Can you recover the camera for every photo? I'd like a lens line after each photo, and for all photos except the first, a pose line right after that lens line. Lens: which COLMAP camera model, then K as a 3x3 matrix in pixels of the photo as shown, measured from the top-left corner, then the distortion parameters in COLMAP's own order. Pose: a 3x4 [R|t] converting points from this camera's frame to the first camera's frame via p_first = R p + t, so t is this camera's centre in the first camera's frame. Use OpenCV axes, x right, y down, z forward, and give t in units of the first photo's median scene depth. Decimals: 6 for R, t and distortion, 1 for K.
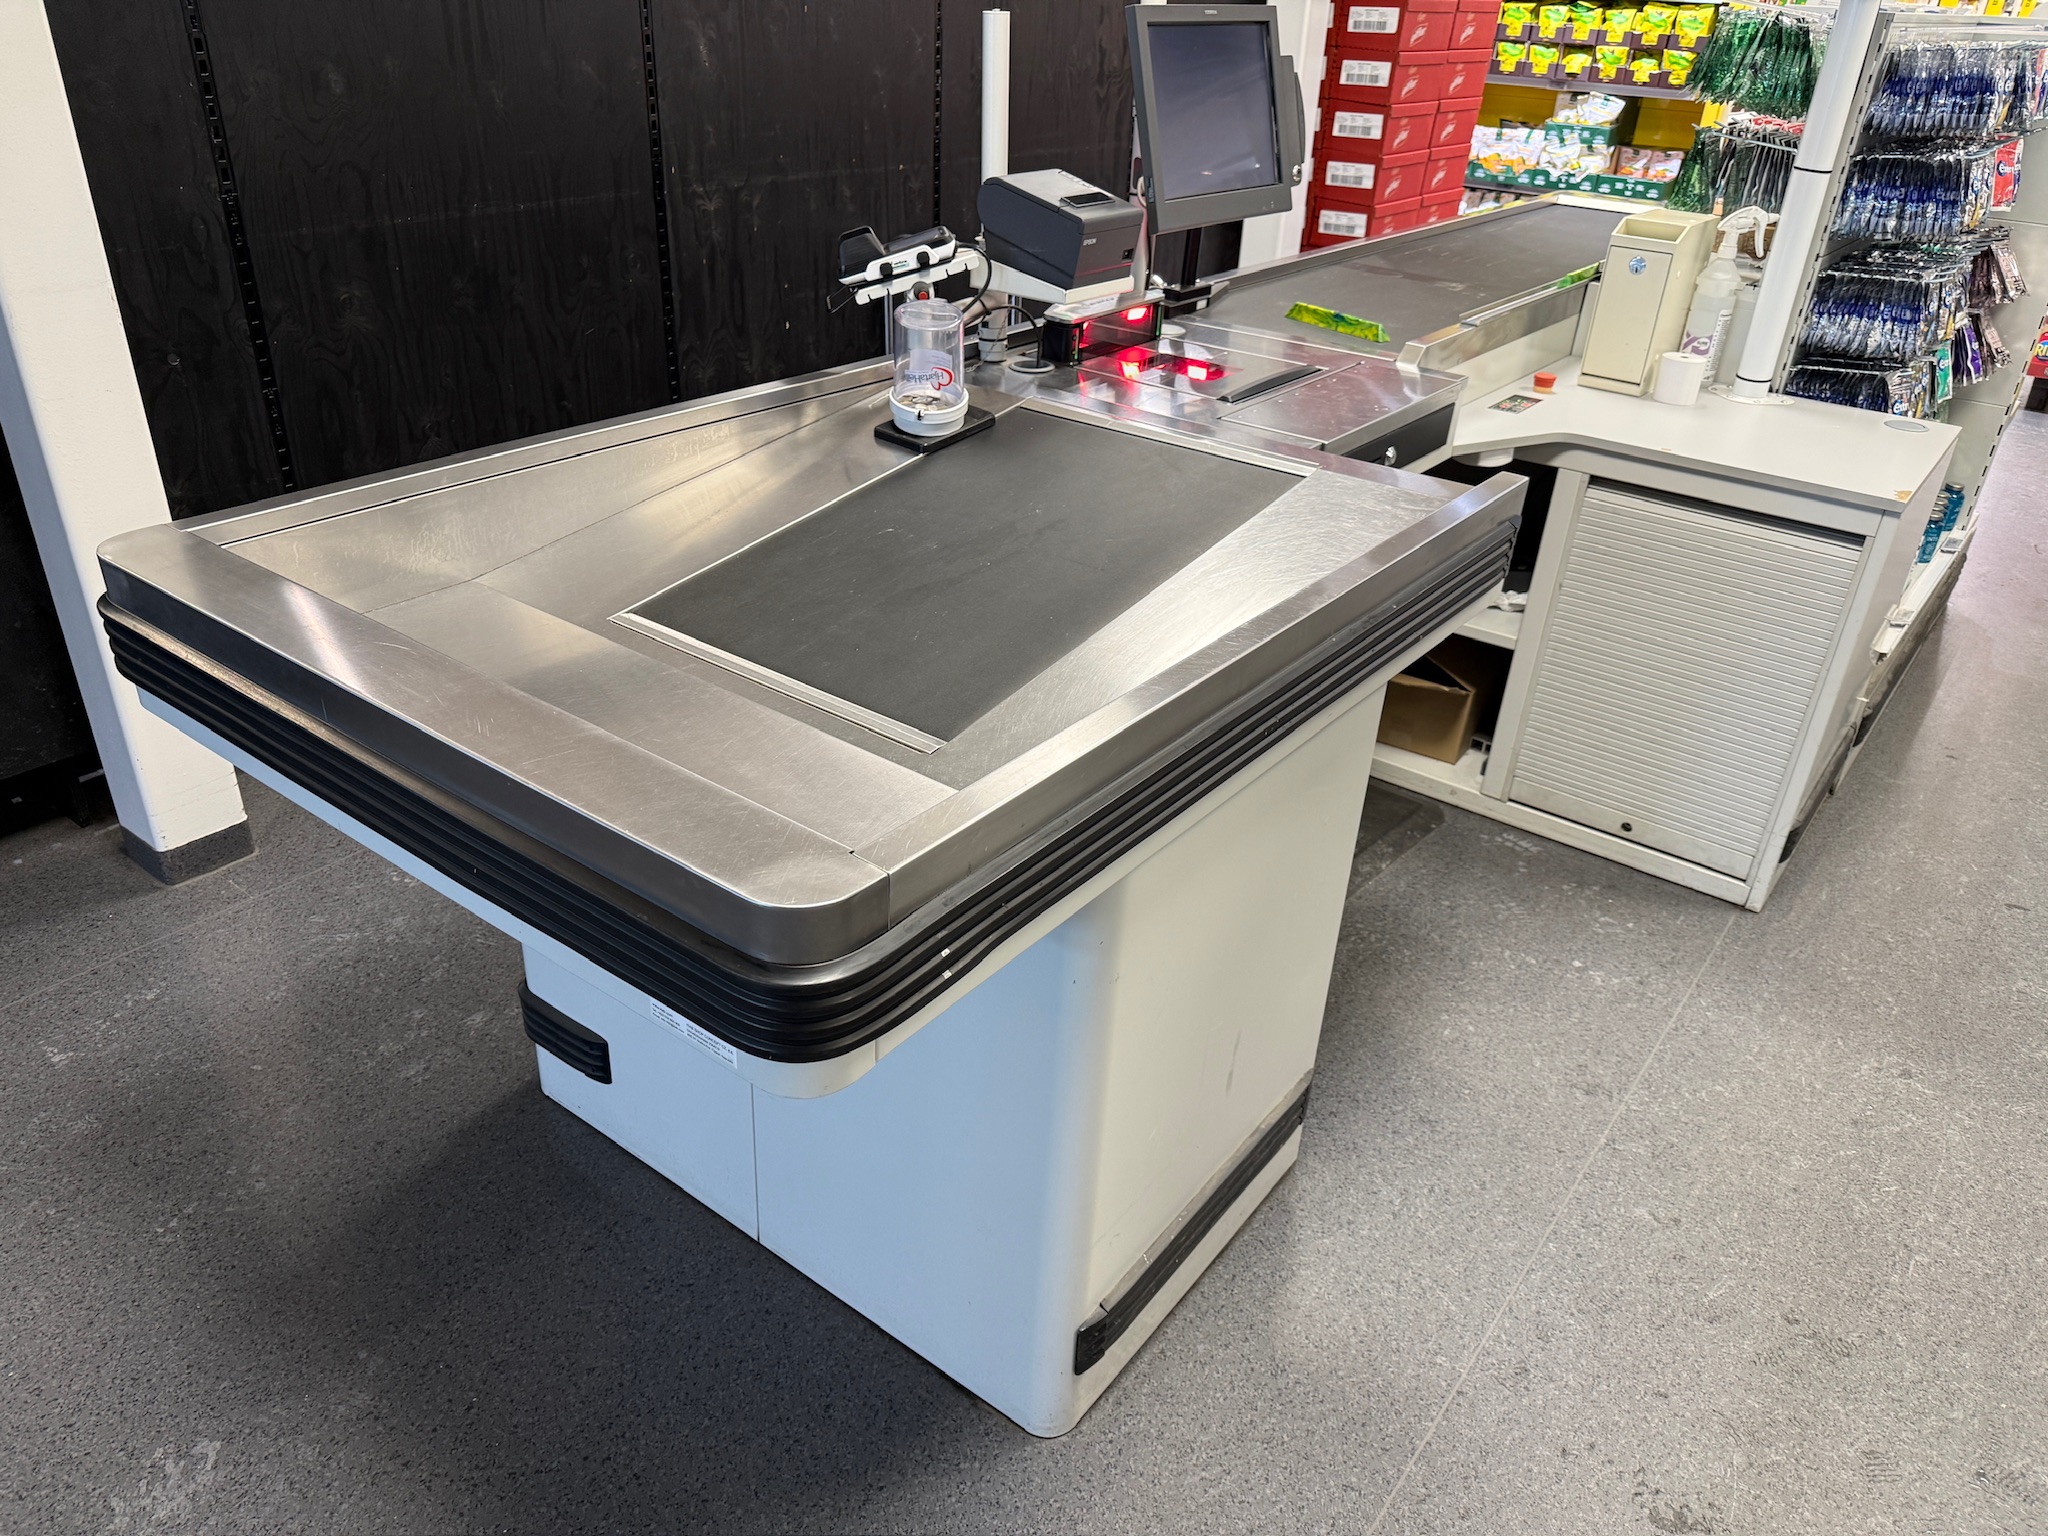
lens RADIAL K [[1461.6, 0, 1024.0], [0, 1461.6, 768.0], [0, 0, 1]] dist [0.043075, -0.049101]
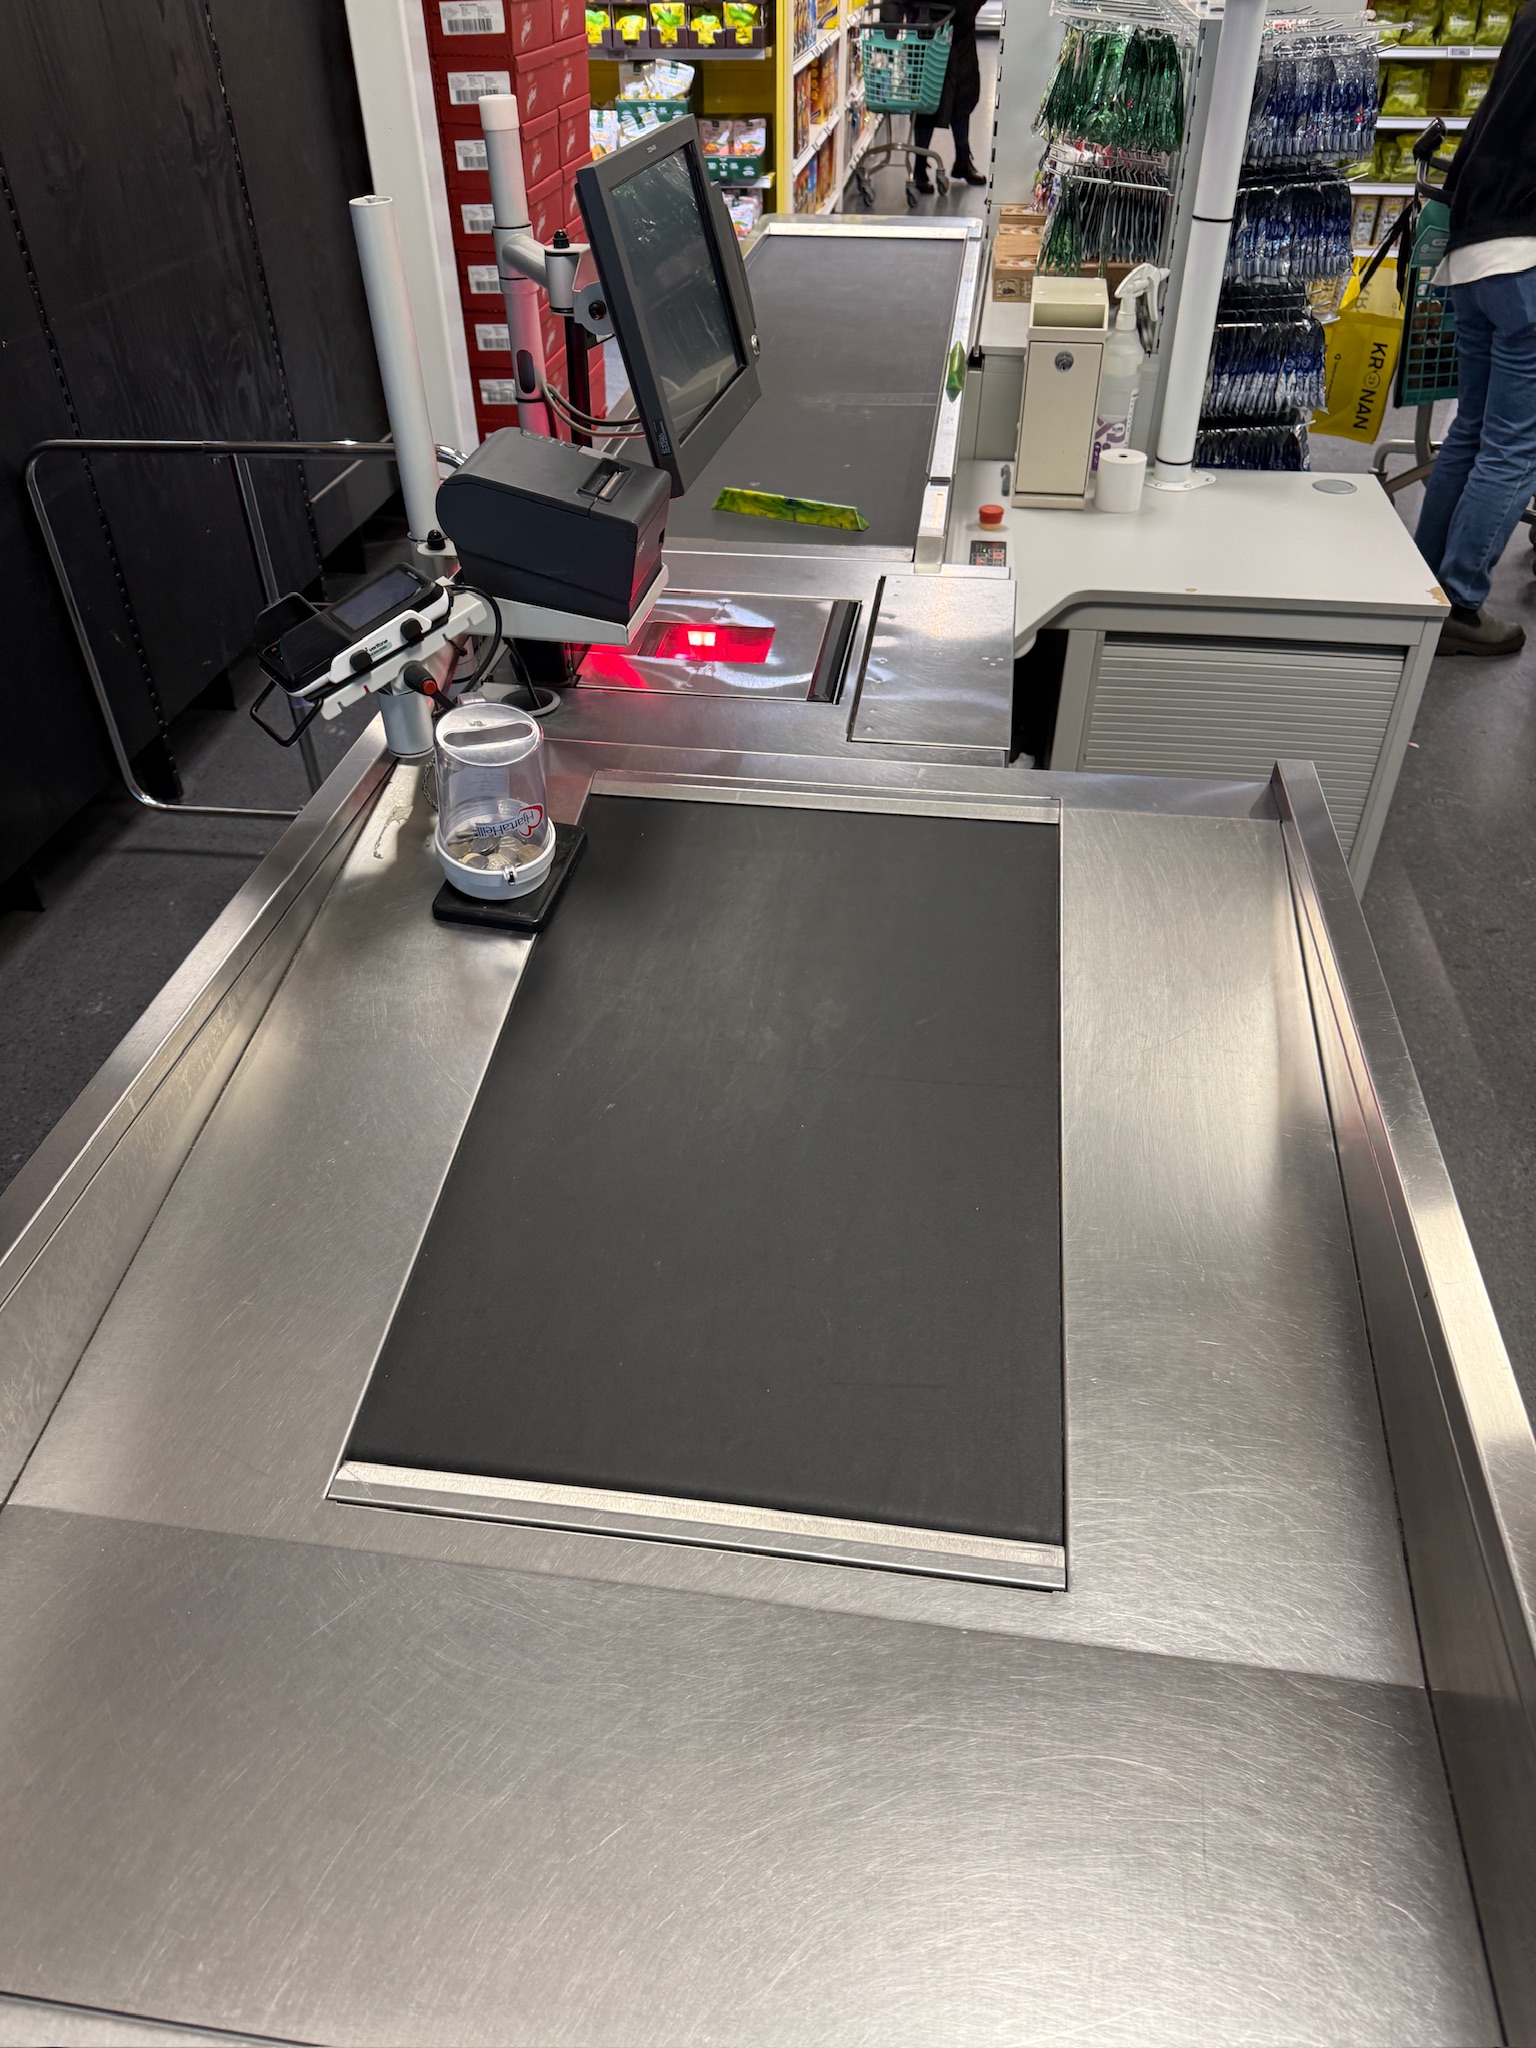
lens RADIAL K [[1461.6, 0, 768.0], [0, 1461.6, 1024.0], [0, 0, 1]] dist [0.043075, -0.049101]
pose [[0.874434, -0.338100, 0.347929, -0.158492], [0.275742, 0.936426, 0.216962, -0.206973], [-0.399164, -0.093781, 0.912071, 0.242544]]
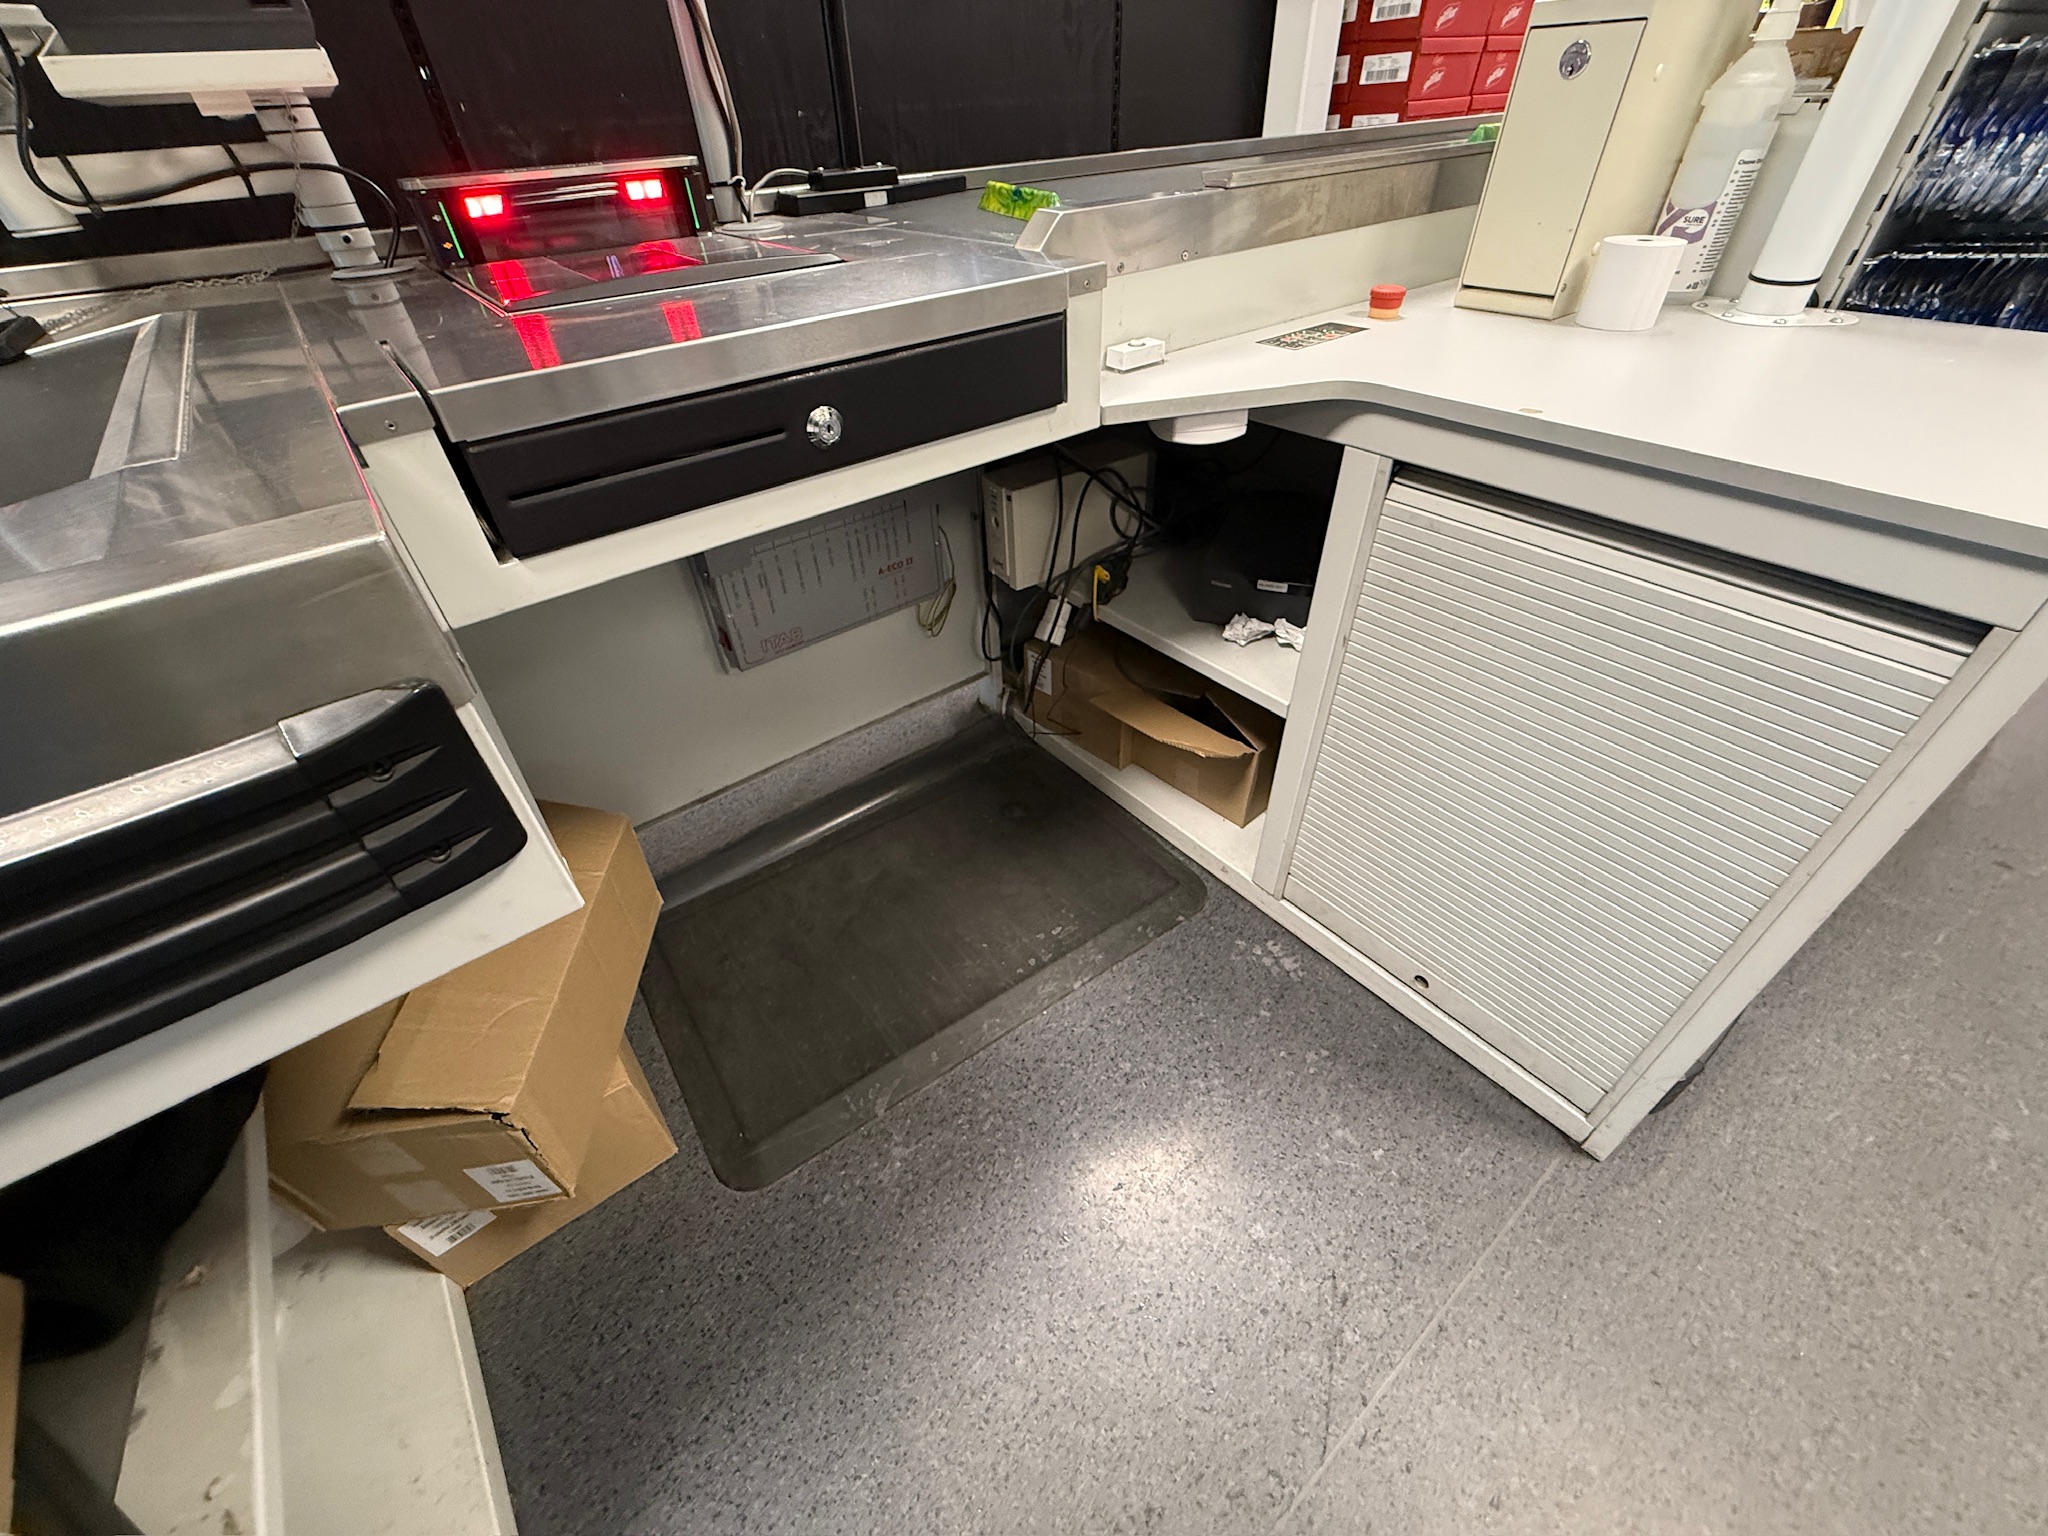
lens RADIAL K [[816.9, 0, 1024.0], [0, 816.9, 768.0], [0, 0, 1]] dist [0.002812, -0.000335]
pose [[0.963154, 0.097792, -0.250542, 0.310606], [-0.049574, 0.980143, 0.191995, -0.124884], [0.264342, -0.172501, 0.948877, 0.589433]]
